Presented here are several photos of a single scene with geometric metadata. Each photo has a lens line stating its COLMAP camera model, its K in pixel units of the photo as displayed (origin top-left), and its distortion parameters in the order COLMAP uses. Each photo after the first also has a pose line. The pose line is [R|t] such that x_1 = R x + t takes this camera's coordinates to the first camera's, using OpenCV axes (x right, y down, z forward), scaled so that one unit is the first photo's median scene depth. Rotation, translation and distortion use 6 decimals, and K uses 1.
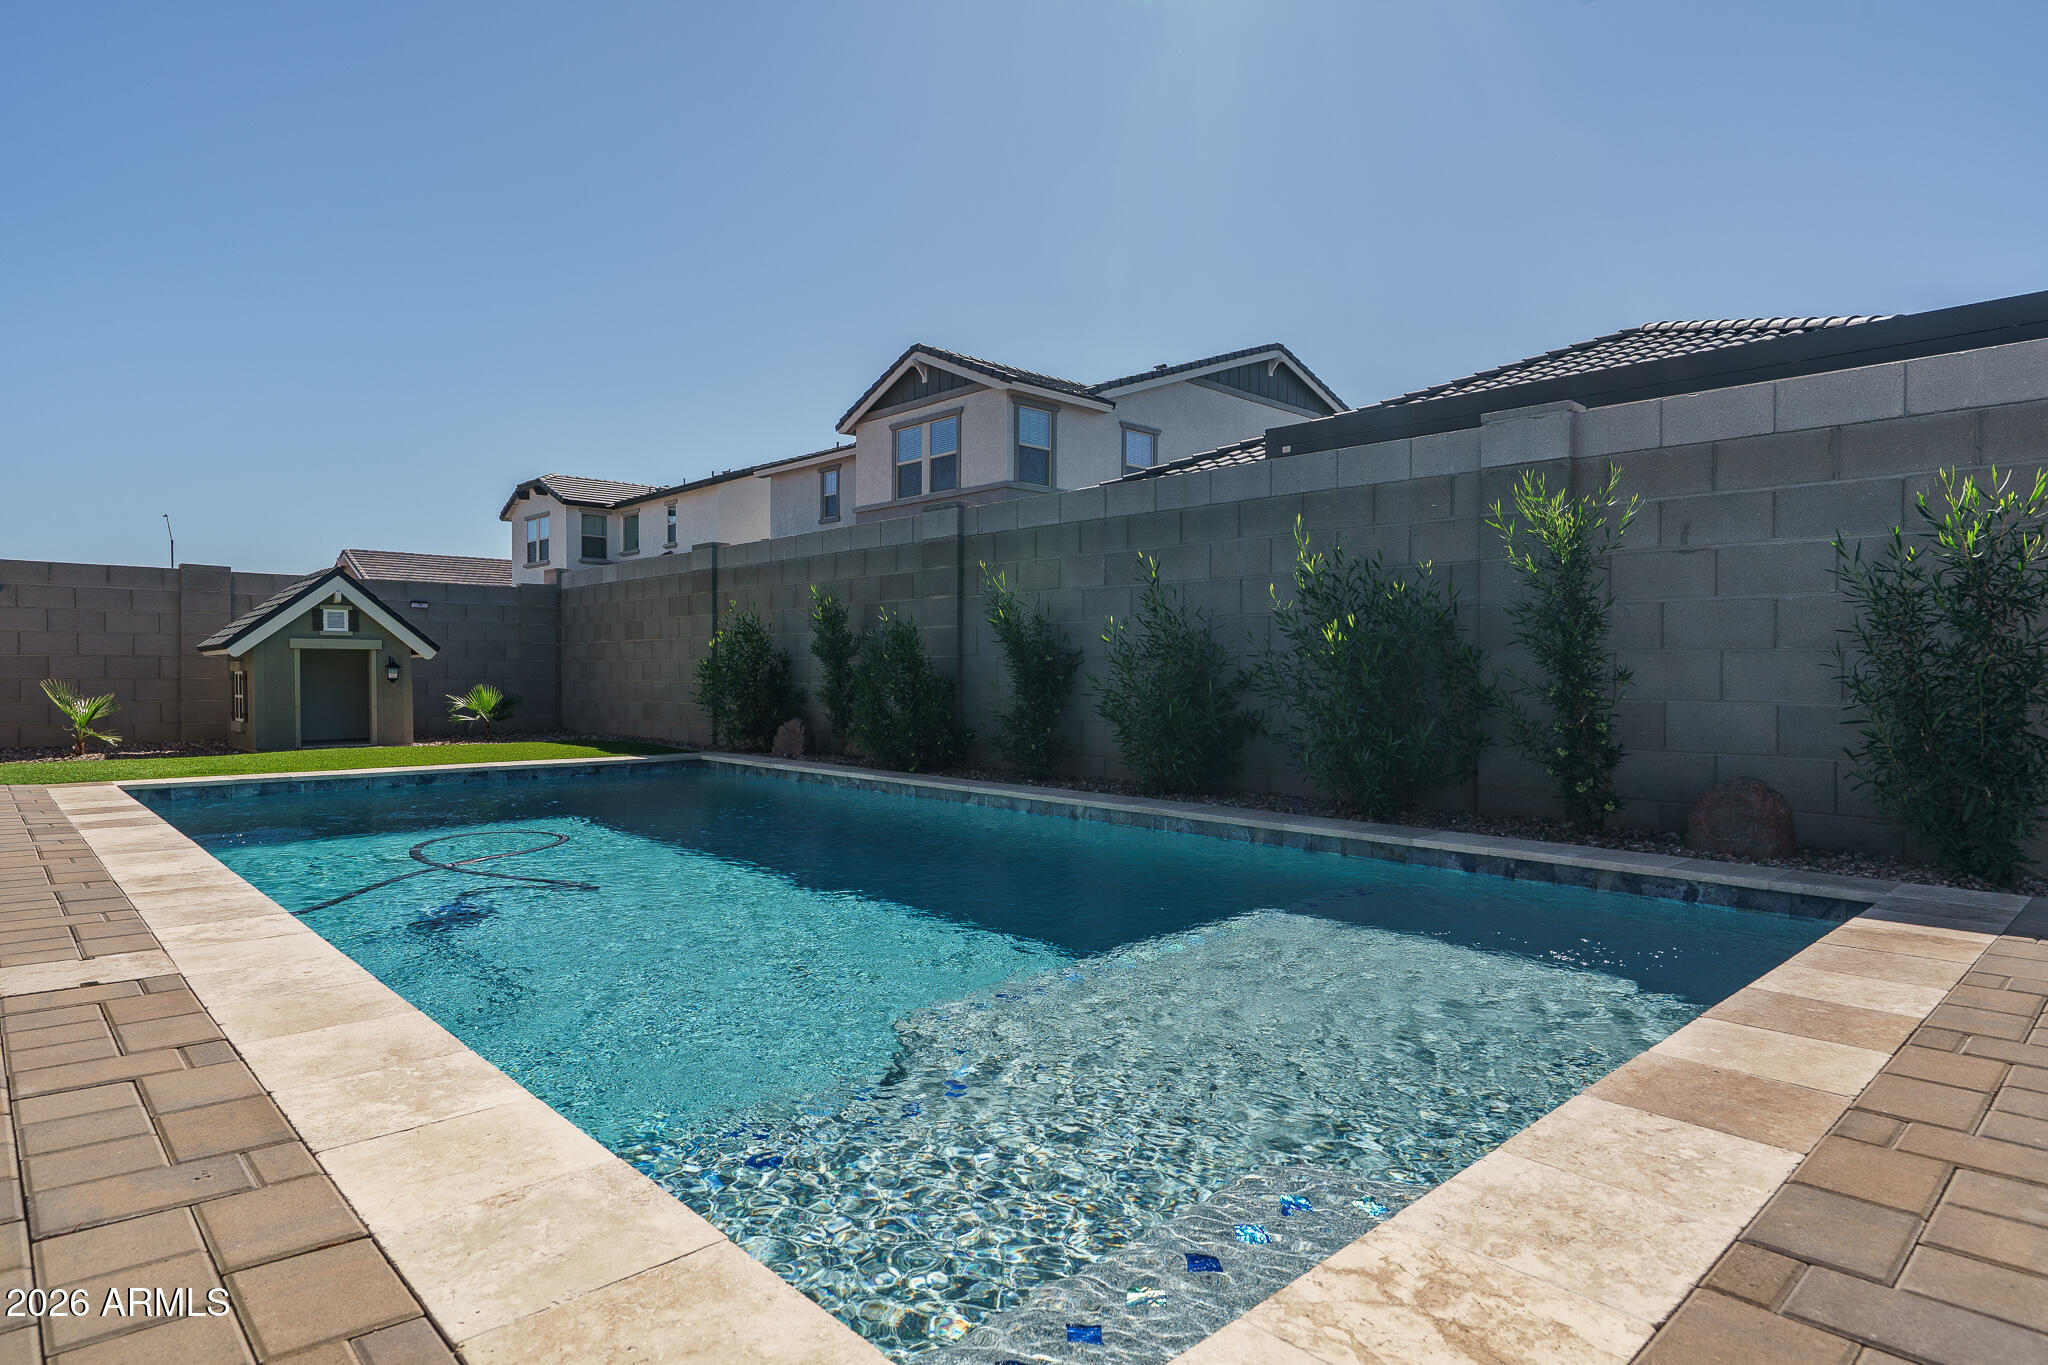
lens RADIAL K [[1127.0, 0, 1019.1], [0, 1127.0, 688.7], [0, 0, 1]] dist [0.005262, -0.000021]
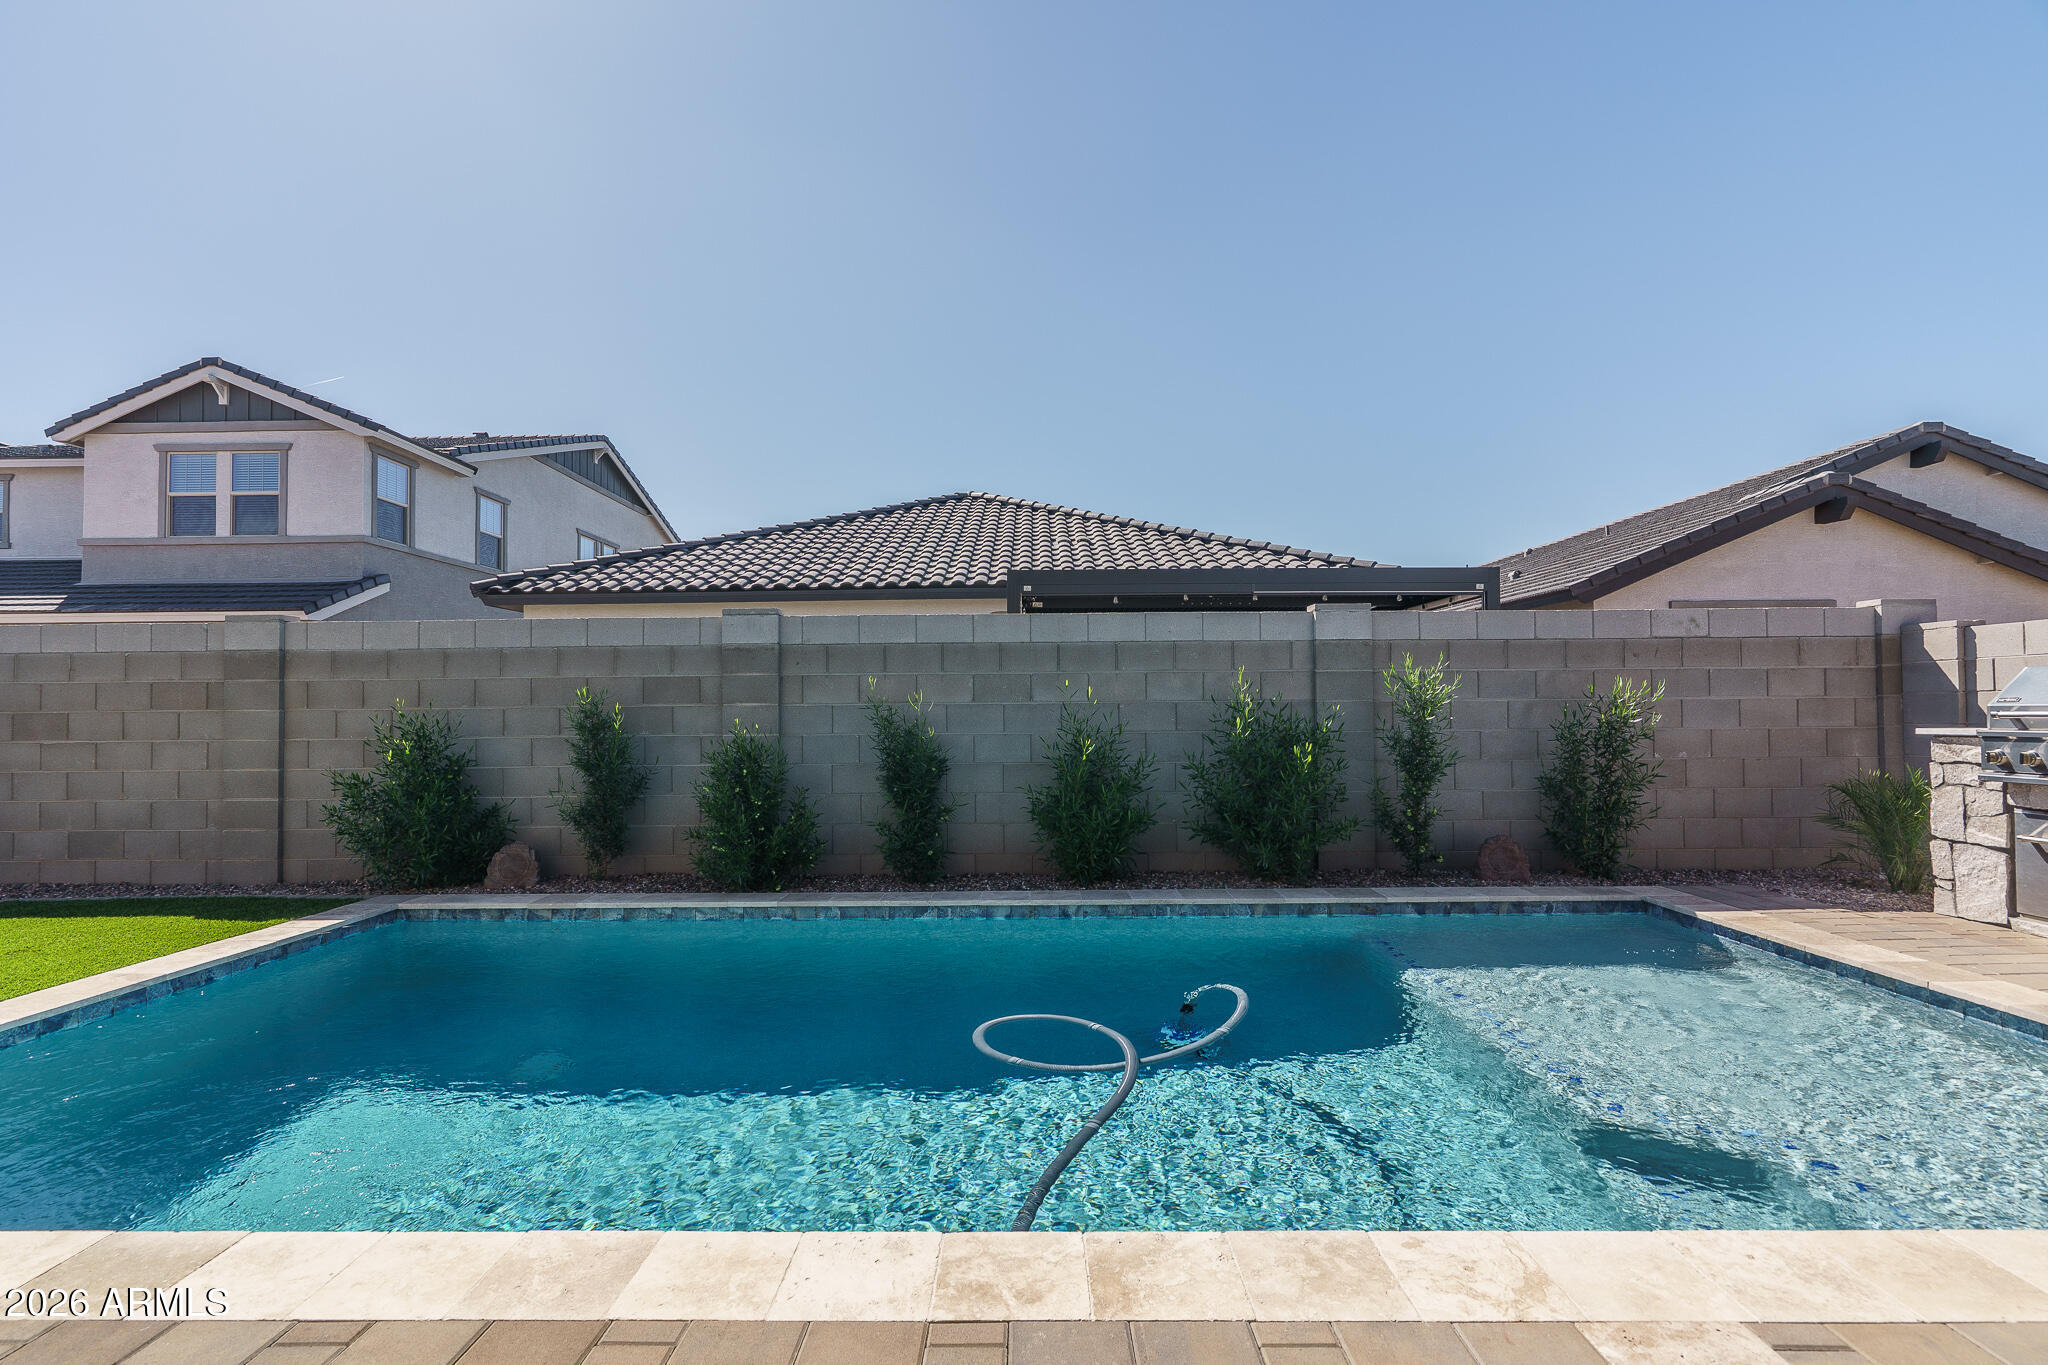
lens RADIAL K [[939.3, 0, 1017.7], [0, 939.3, 689.9], [0, 0, 1]] dist [-0.004168, 0.001246]
pose [[0.695556, 0.007002, 0.718438, -0.375520], [0.022913, 0.999228, -0.031922, -0.047725], [-0.718106, 0.038665, 0.694858, 0.205476]]
